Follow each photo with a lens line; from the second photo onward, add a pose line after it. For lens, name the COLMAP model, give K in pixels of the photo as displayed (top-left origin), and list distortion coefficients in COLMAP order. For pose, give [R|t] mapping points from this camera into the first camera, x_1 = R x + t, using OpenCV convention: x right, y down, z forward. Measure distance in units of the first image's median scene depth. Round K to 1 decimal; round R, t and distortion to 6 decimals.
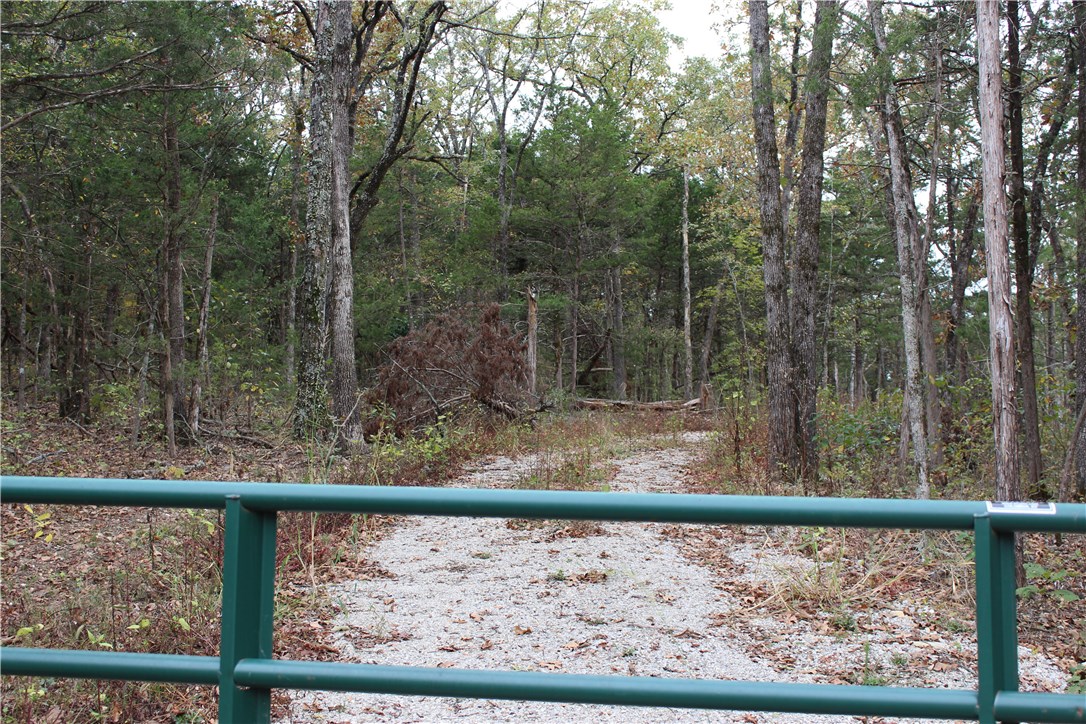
lens RADIAL K [[1316.0, 0, 543.0], [0, 1316.0, 362.0], [0, 0, 1]] dist [-0.111468, -0.000385]
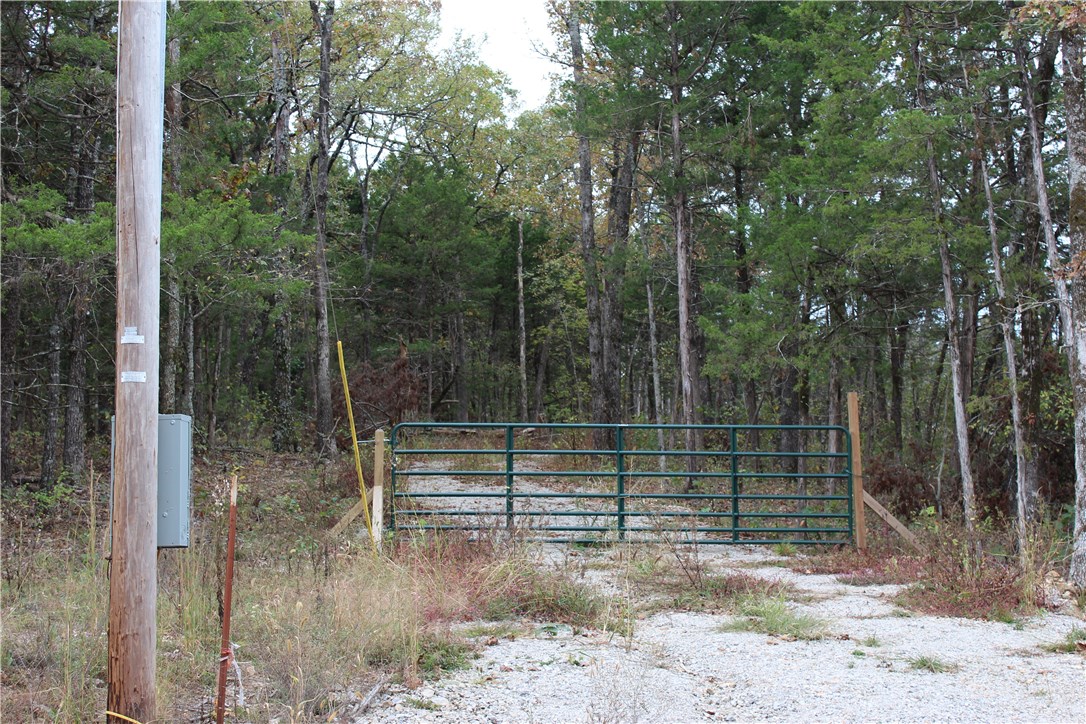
lens RADIAL K [[1704.8, 0, 543.0], [0, 1704.8, 362.0], [0, 0, 1]] dist [-0.037177, -0.090554]
pose [[0.990635, -0.003345, 0.136495, -0.074175], [0.005504, 0.999866, -0.015445, -0.004910], [-0.136425, 0.016052, 0.990520, -0.454674]]
